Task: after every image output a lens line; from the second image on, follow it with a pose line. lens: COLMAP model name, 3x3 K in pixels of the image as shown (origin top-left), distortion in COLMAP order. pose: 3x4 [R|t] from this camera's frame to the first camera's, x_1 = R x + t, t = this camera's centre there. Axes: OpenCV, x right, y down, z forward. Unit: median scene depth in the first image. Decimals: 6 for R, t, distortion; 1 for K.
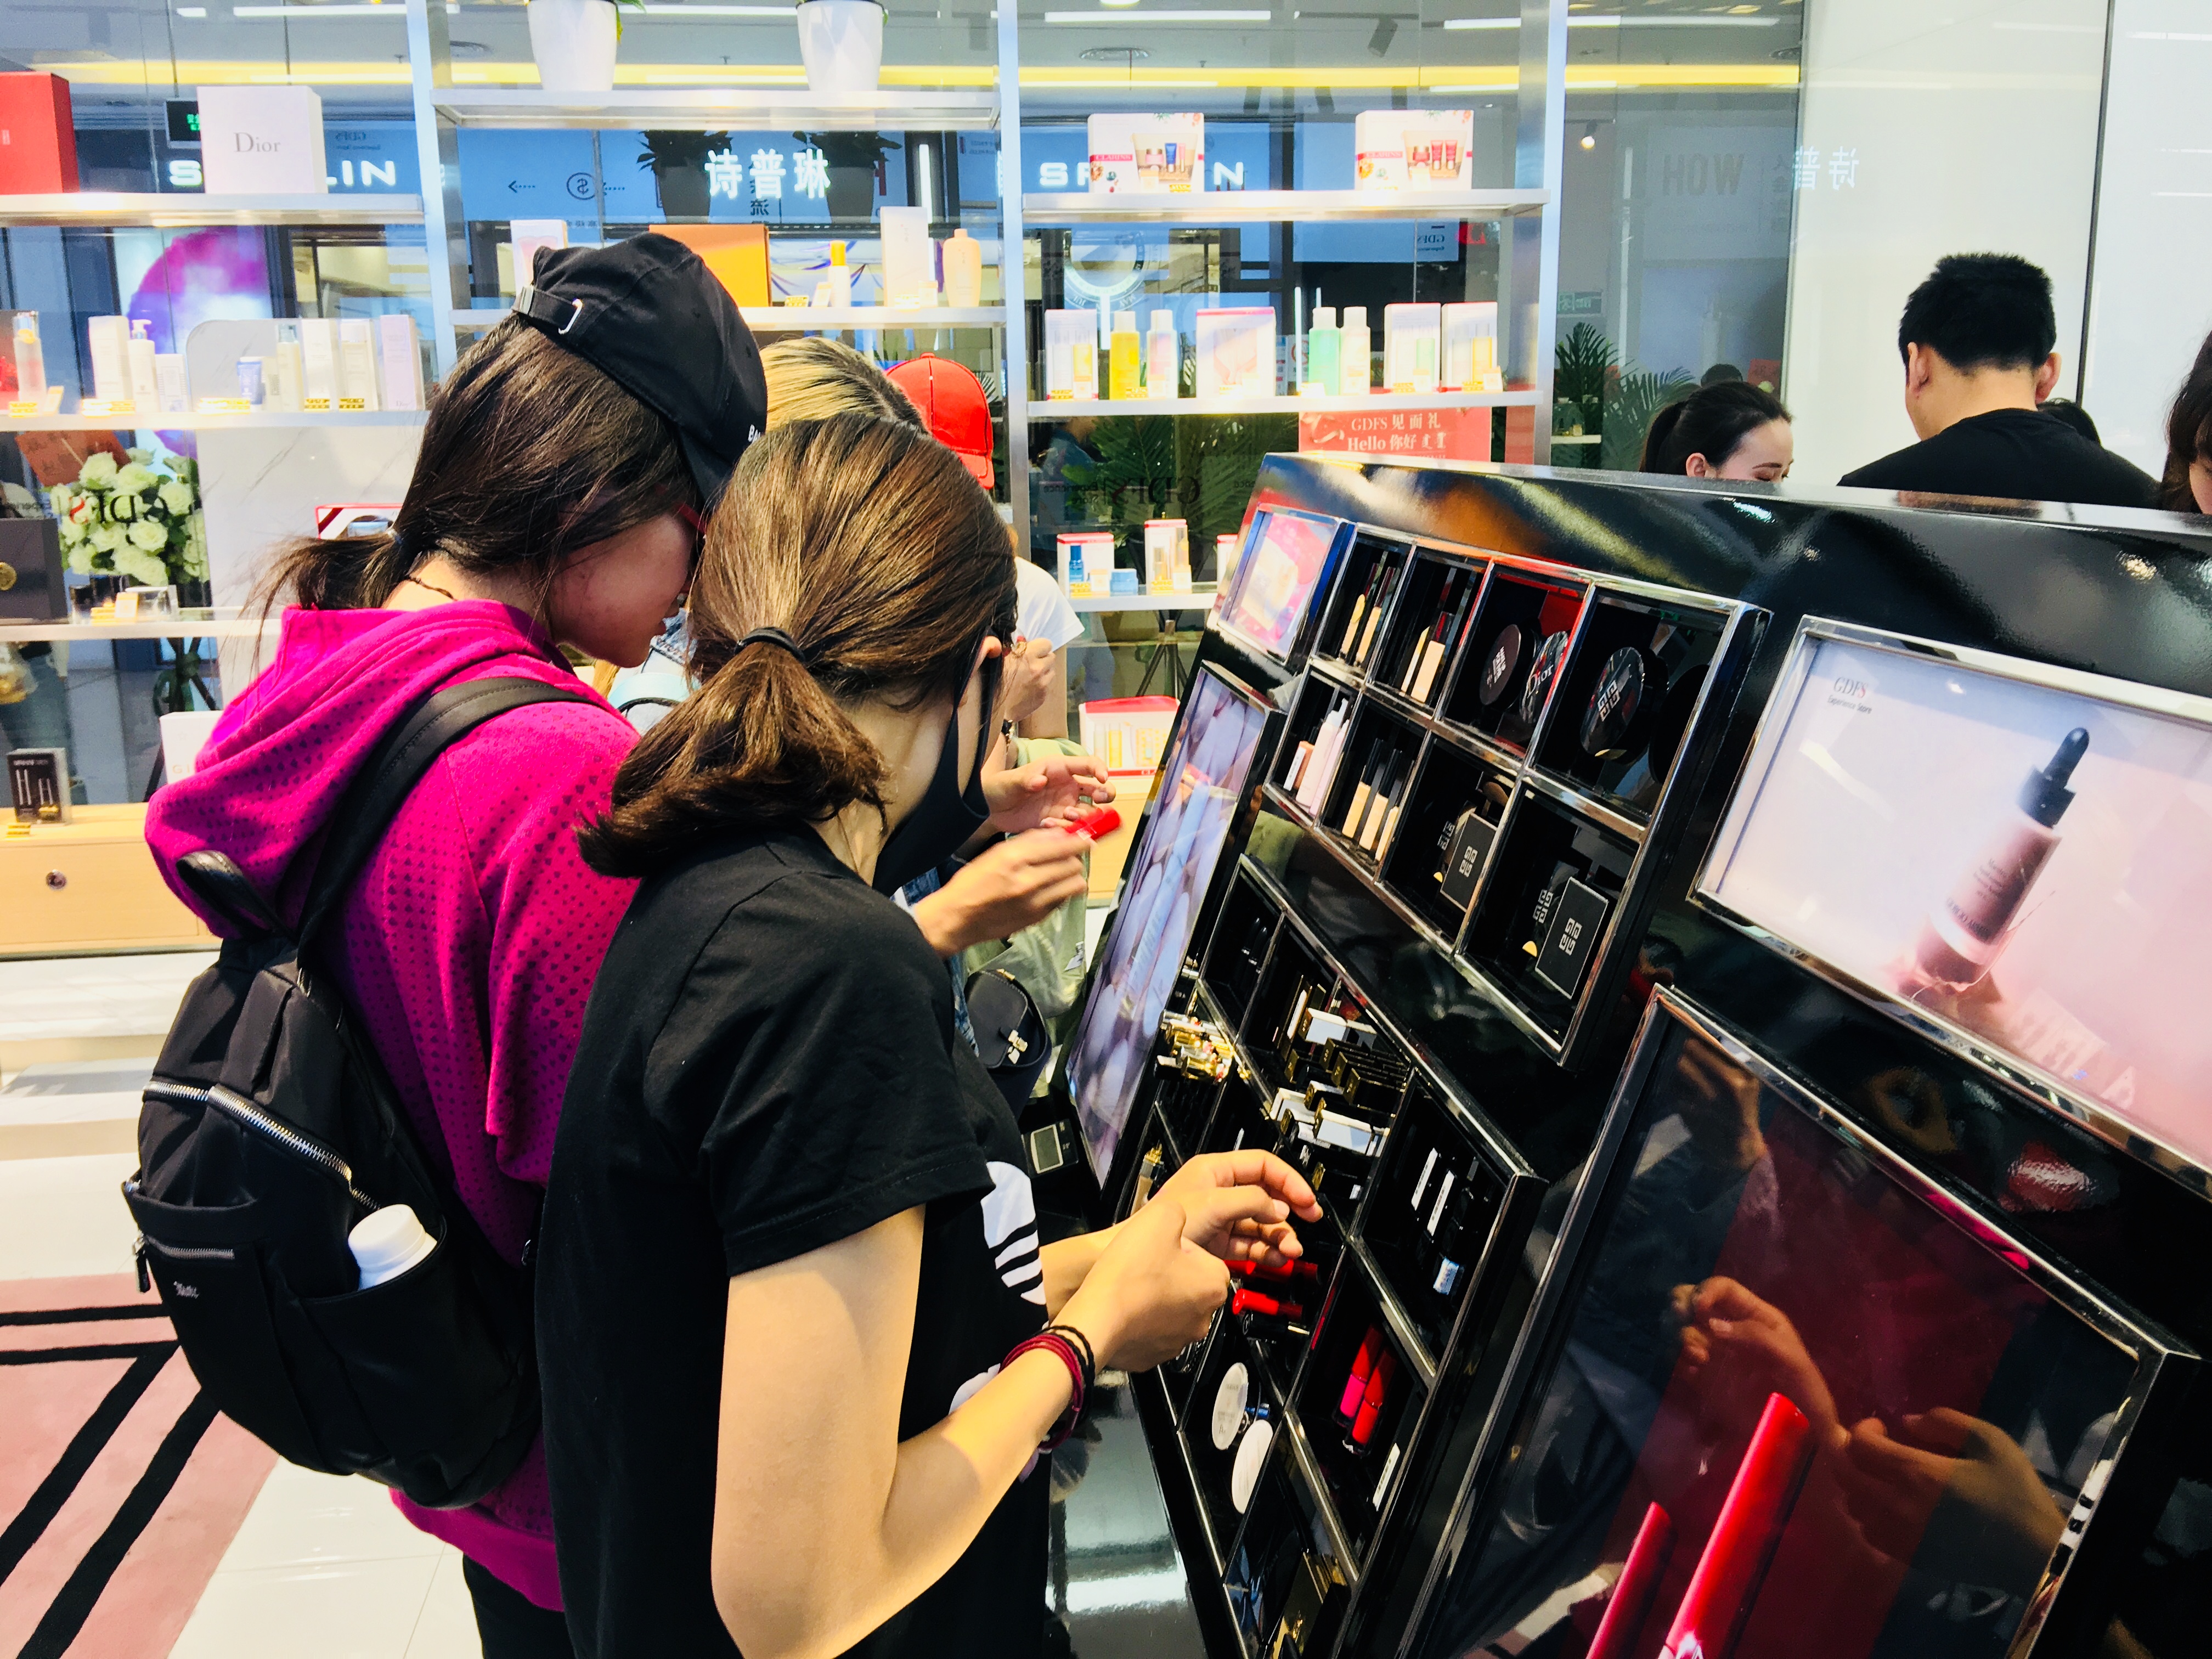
lens RADIAL K [[1866.5, 0, 1106.1], [0, 1866.5, 826.5], [0, 0, 1]] dist [0.007017, 0.001860]
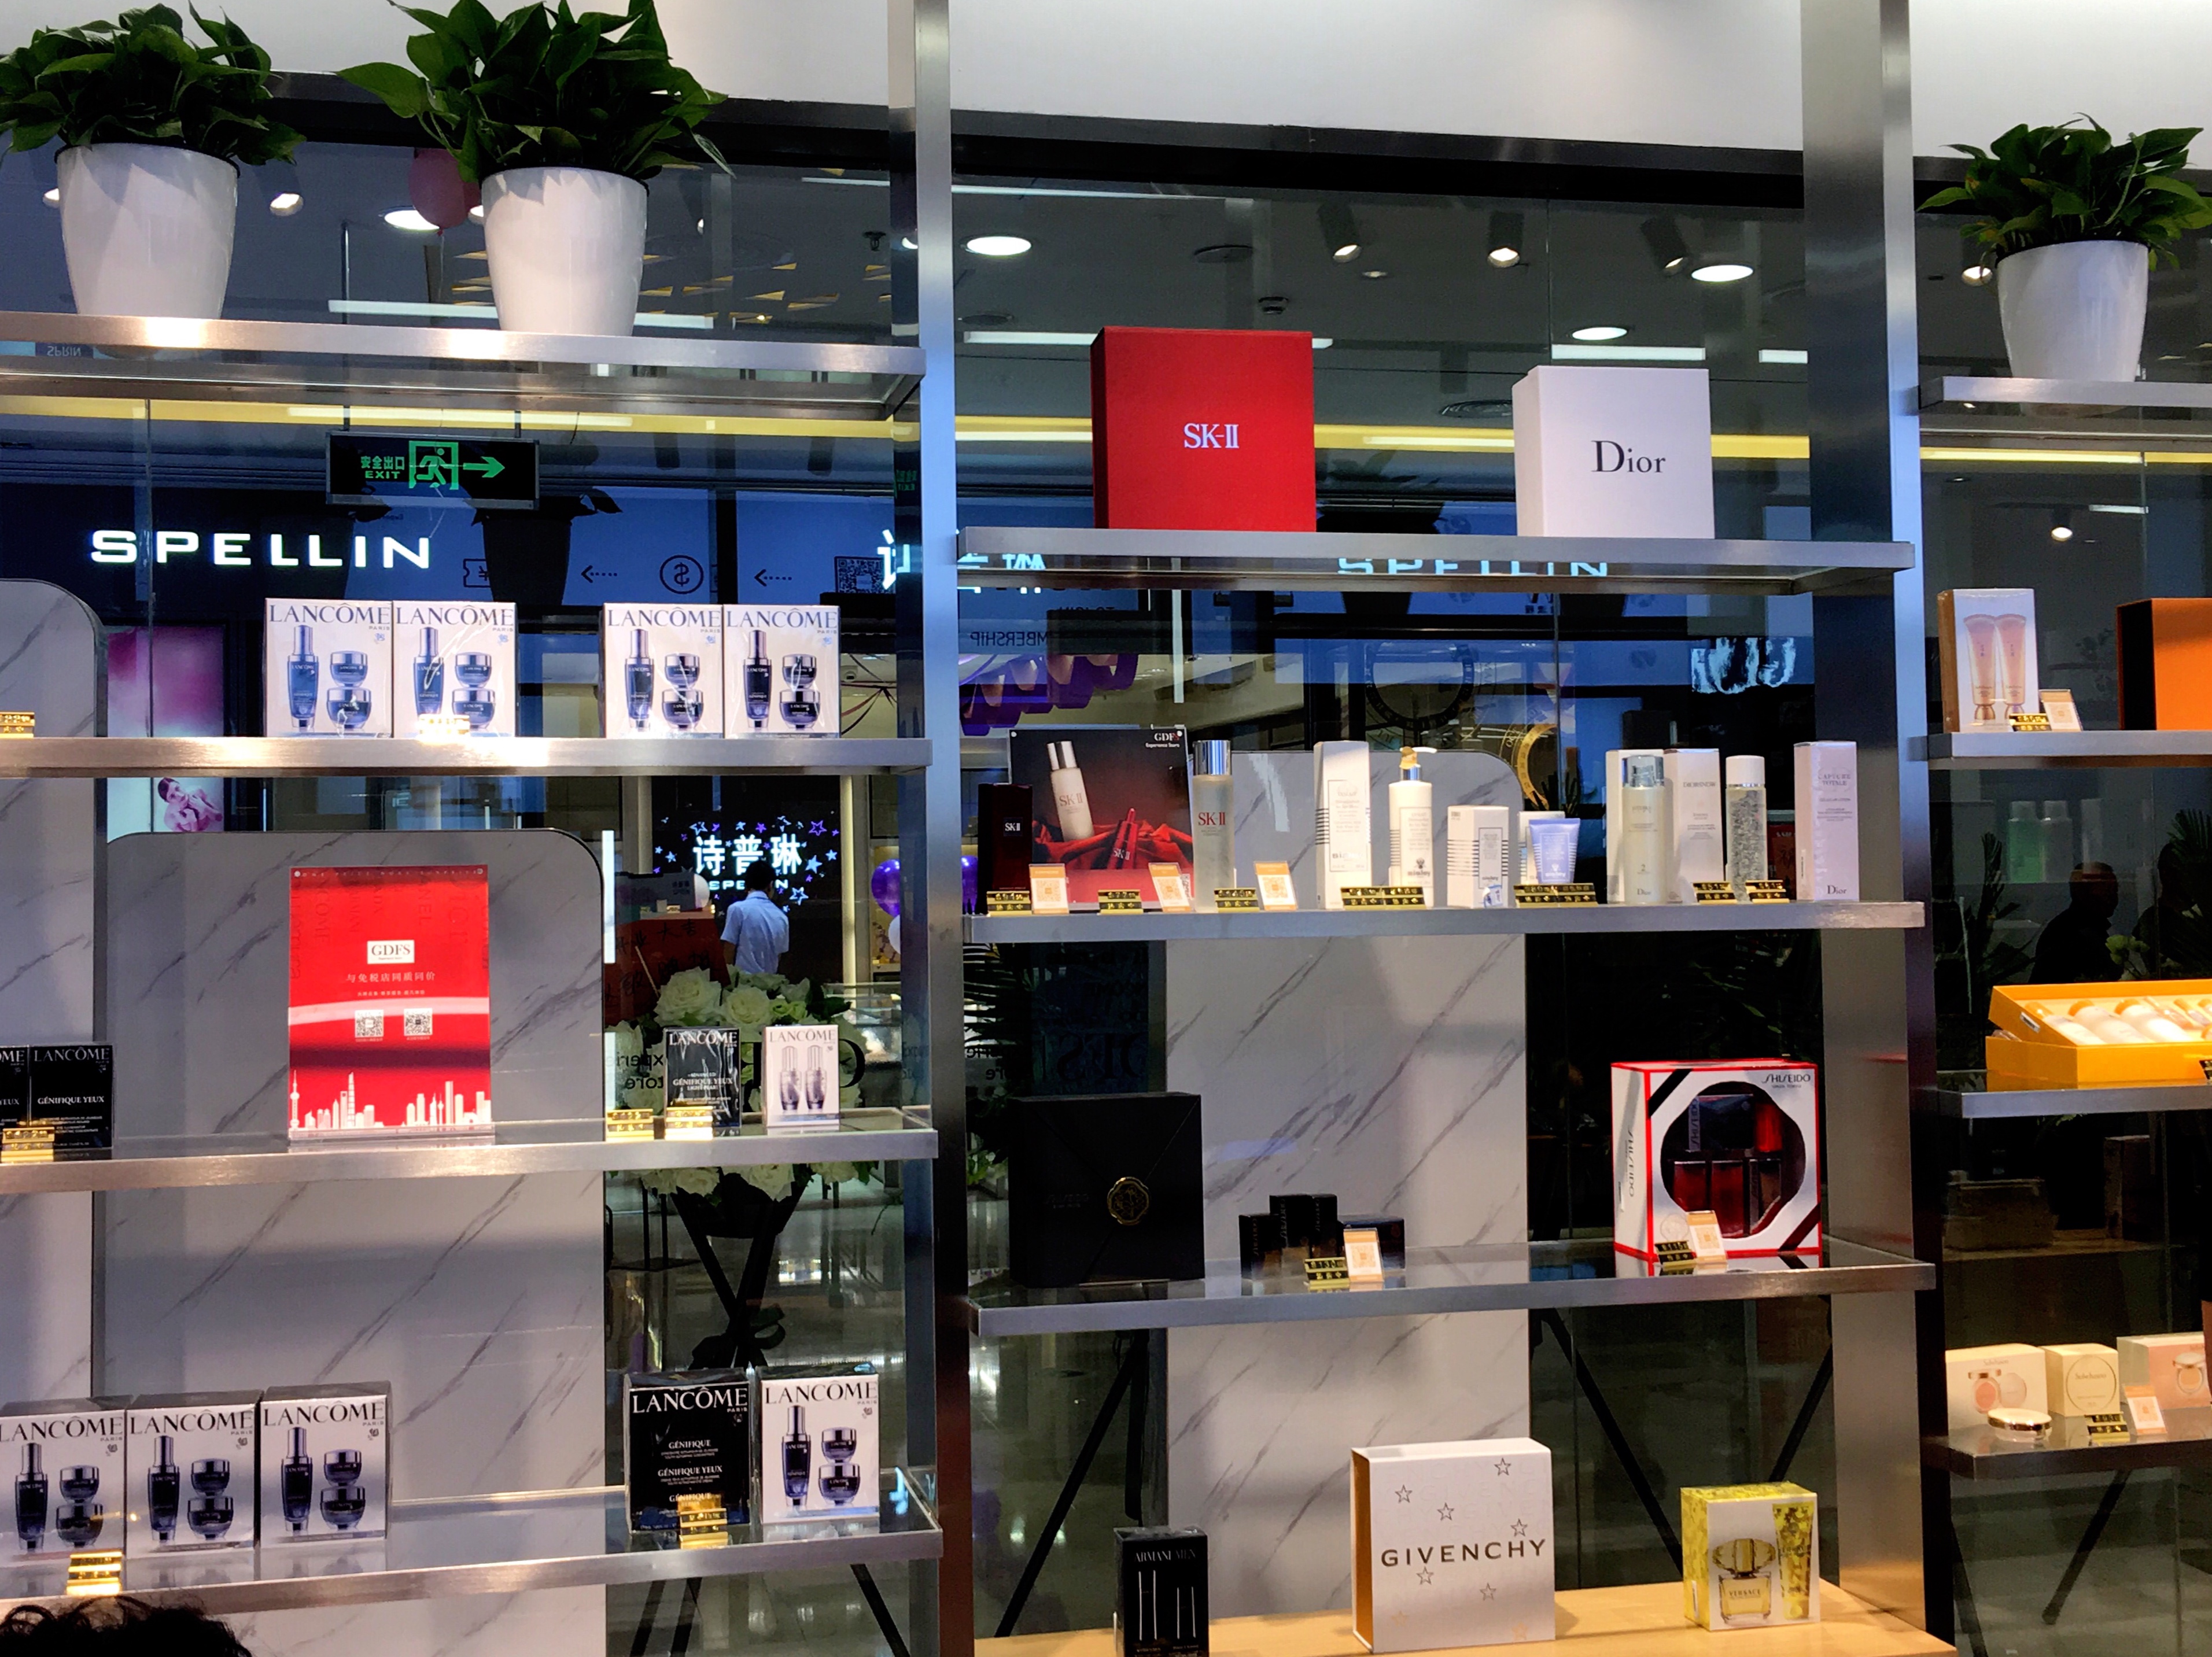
lens RADIAL K [[2534.3, 0, 1105.8], [0, 2534.3, 829.4], [0, 0, 1]] dist [-0.015969, 0.000000]
pose [[0.993856, -0.000931, 0.110680, -0.496365], [0.027061, 0.971661, -0.234826, -0.049093], [-0.107325, 0.236378, 0.965716, 0.195633]]
